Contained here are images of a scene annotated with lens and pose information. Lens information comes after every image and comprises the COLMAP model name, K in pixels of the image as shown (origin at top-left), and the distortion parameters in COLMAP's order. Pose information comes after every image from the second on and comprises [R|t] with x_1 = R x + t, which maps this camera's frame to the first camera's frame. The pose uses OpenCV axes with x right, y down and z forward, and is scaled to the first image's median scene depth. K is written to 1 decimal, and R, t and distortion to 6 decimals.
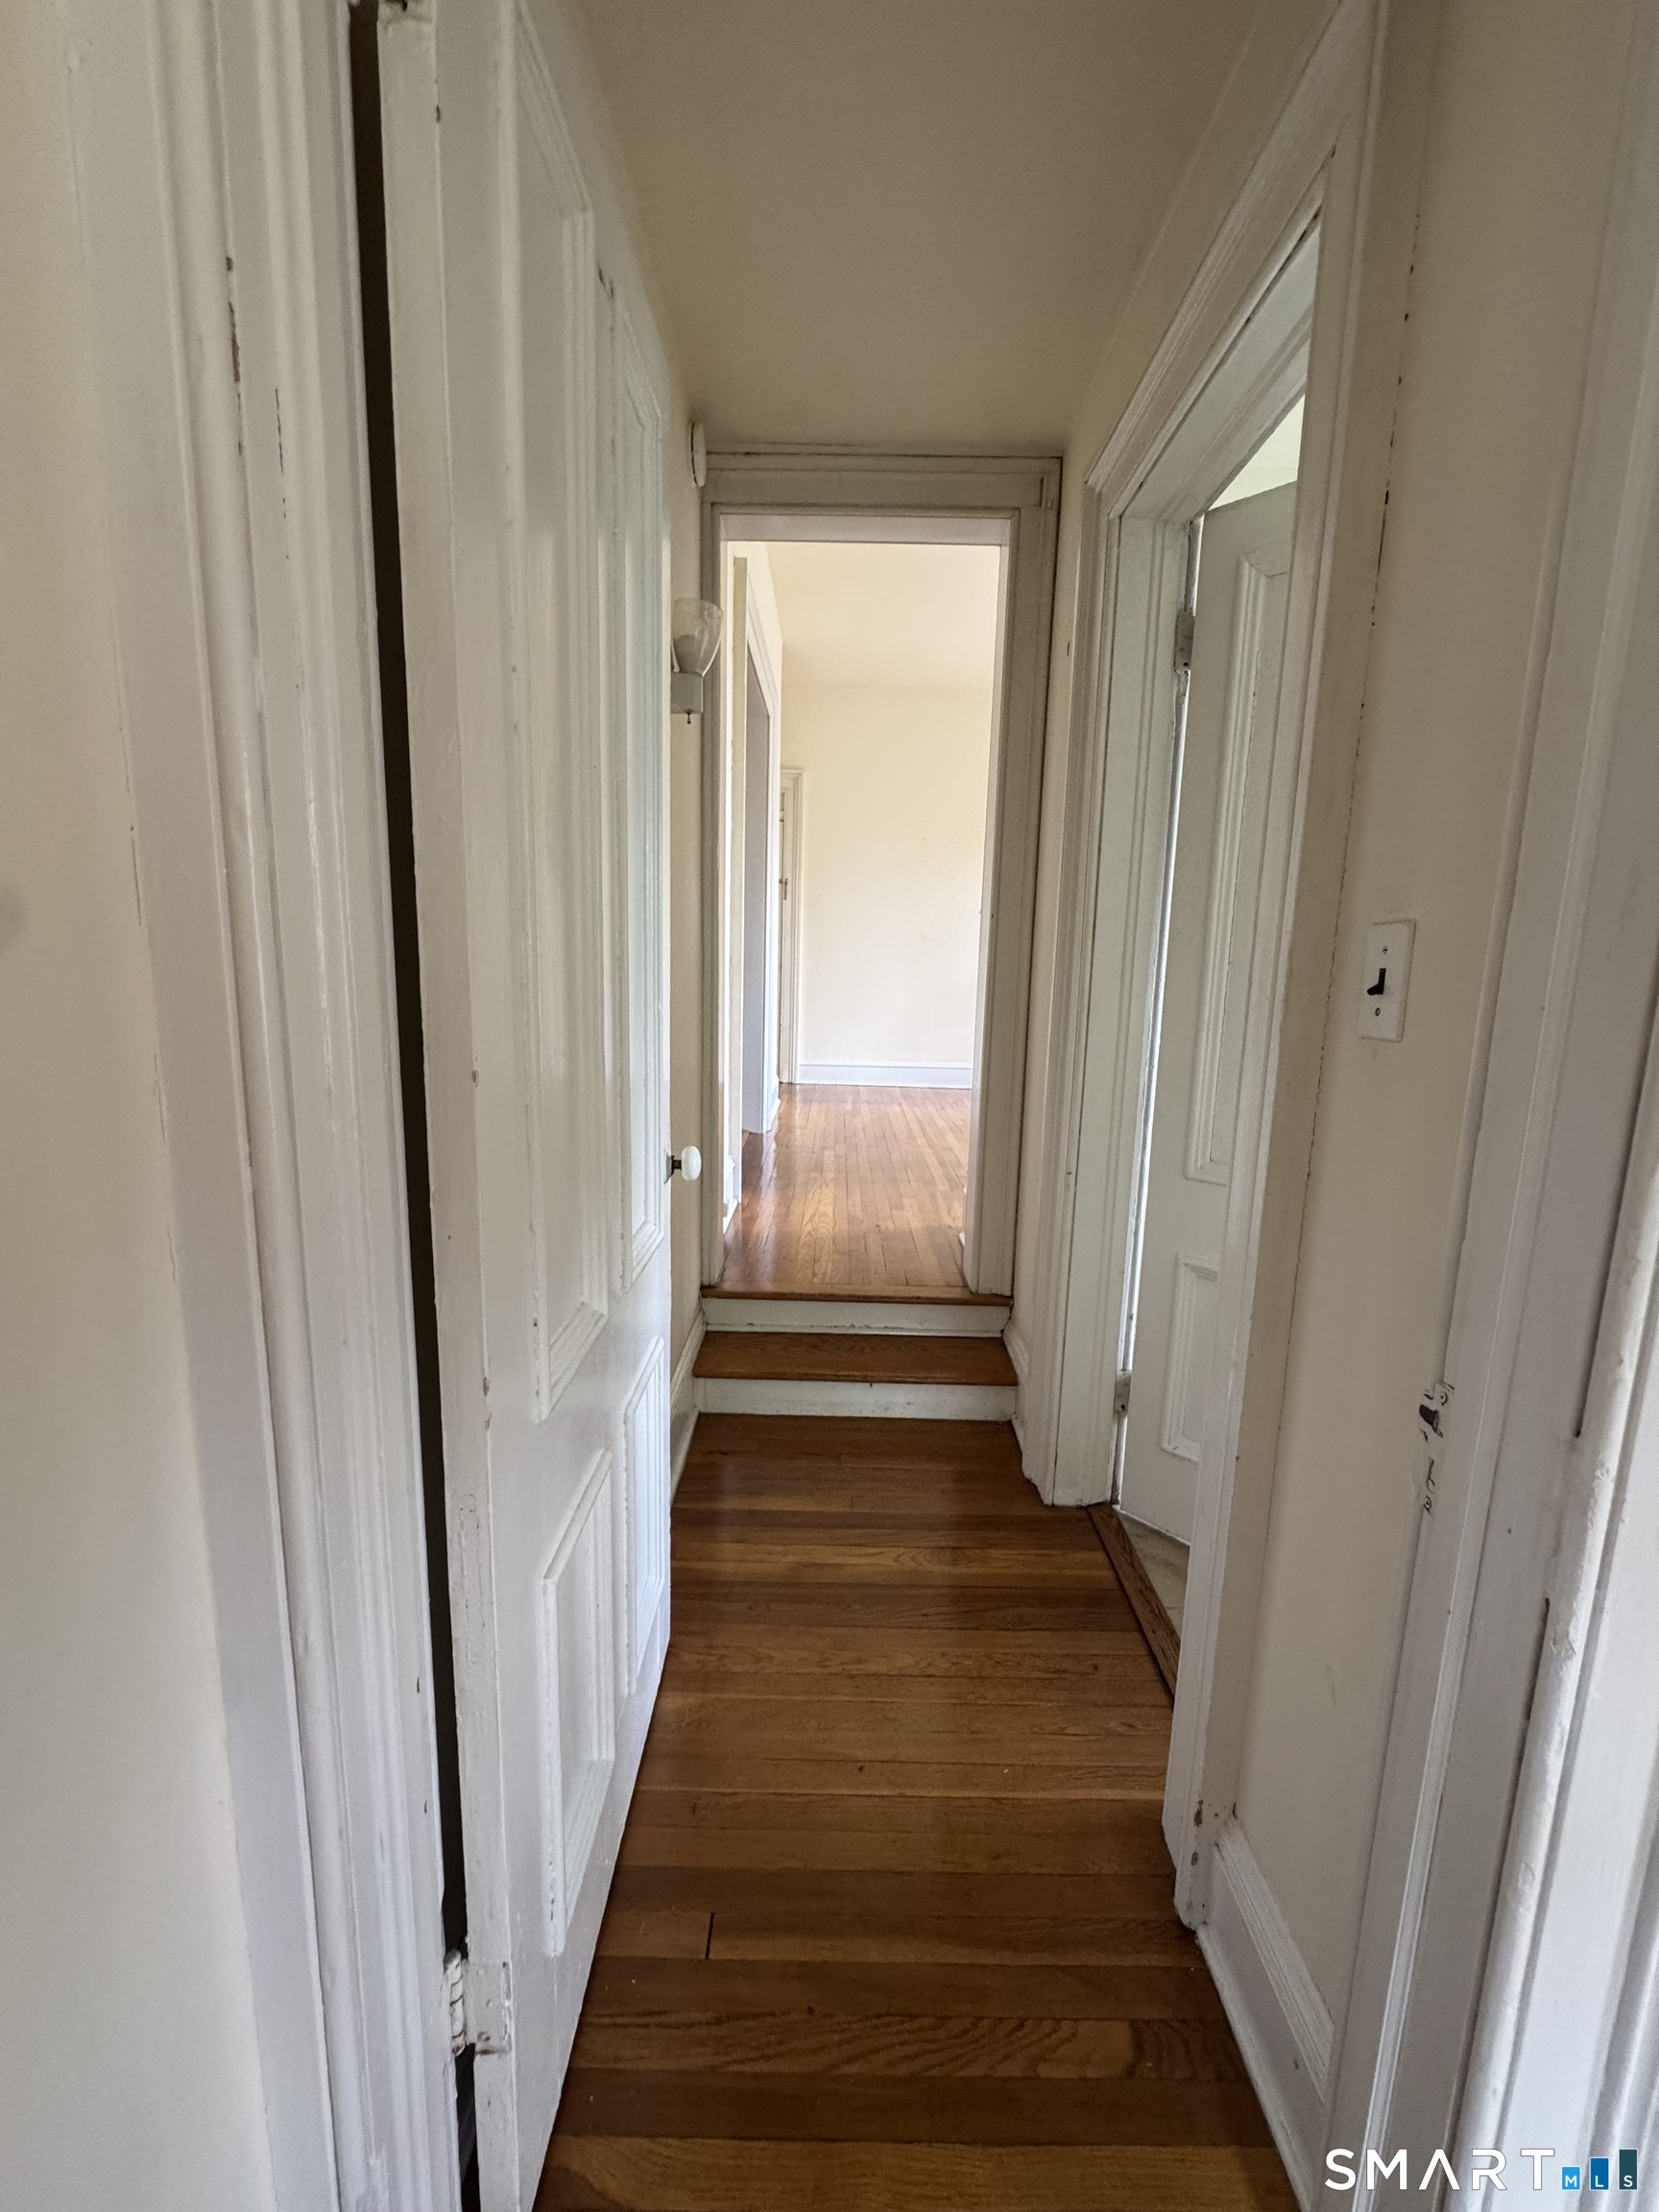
lens RADIAL K [[884.9, 0, 825.8], [0, 884.9, 1109.3], [0, 0, 1]] dist [-0.004470, 0.000400]
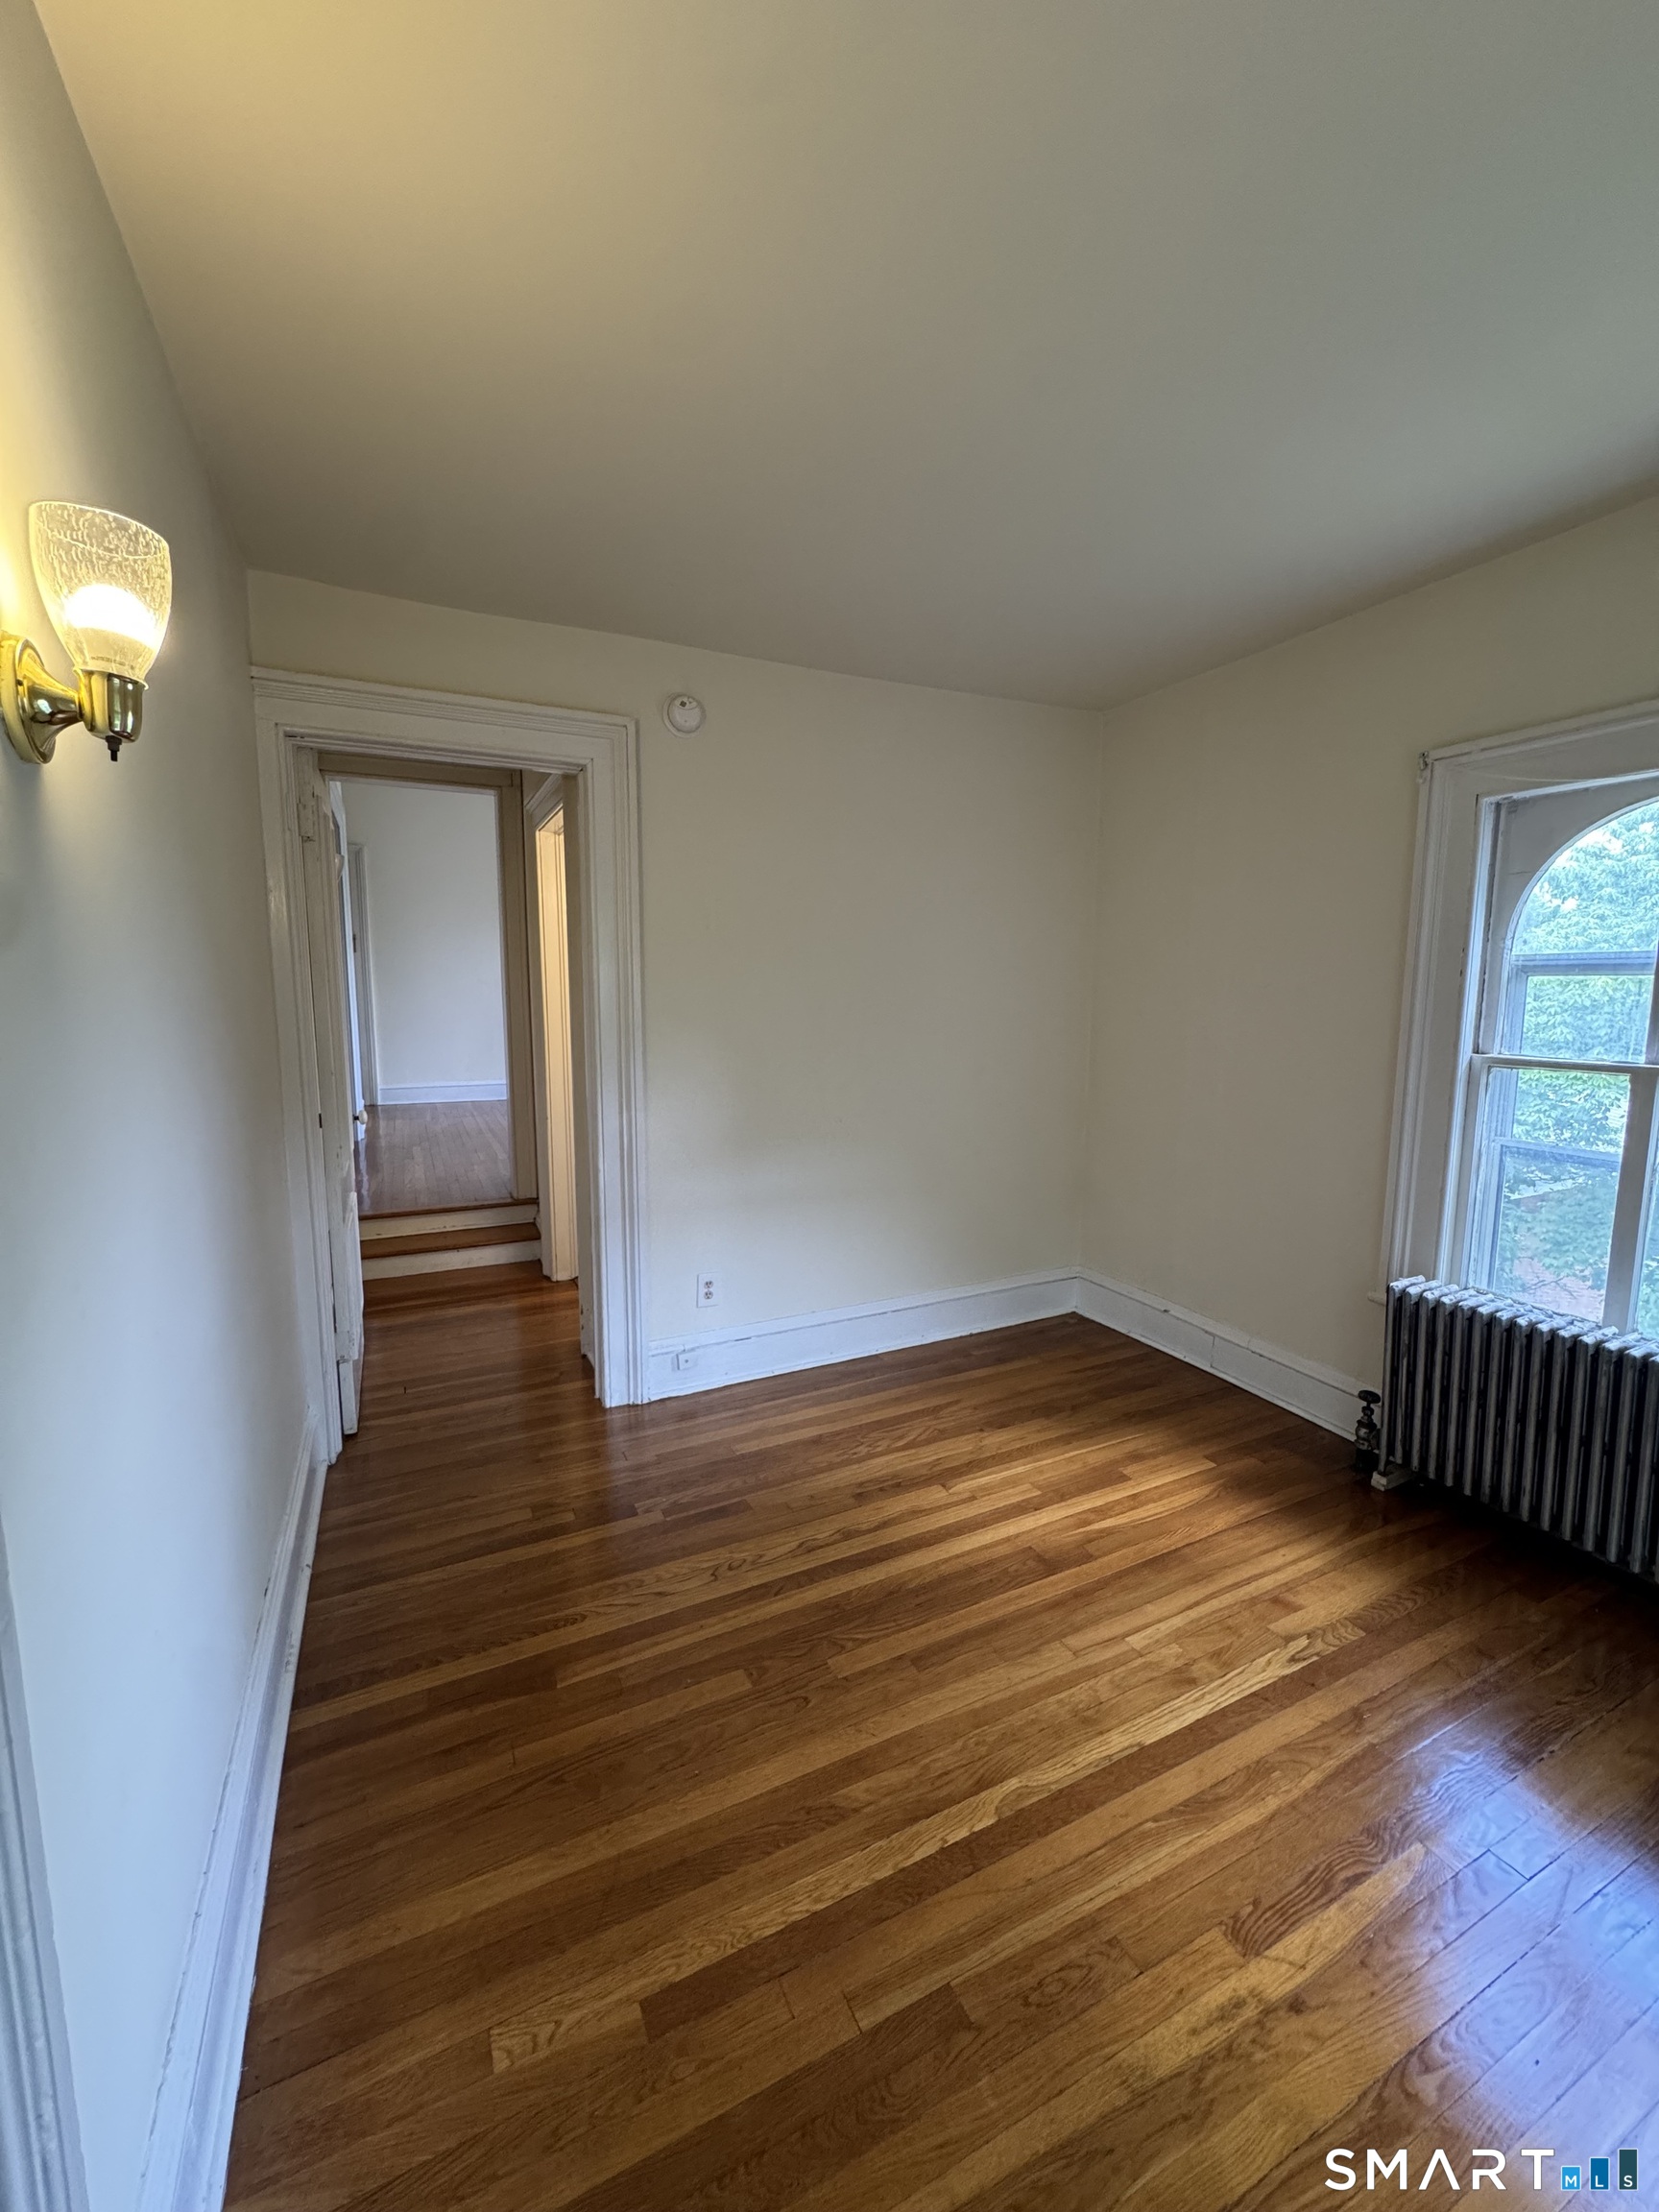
lens RADIAL K [[884.9, 0, 832.5], [0, 884.9, 1102.3], [0, 0, 1]] dist [-0.004470, 0.000400]
pose [[0.892919, -0.076413, 0.443685, -0.058547], [0.088731, 0.996031, -0.007032, 0.118045], [-0.441387, 0.045648, 0.896155, -1.298705]]
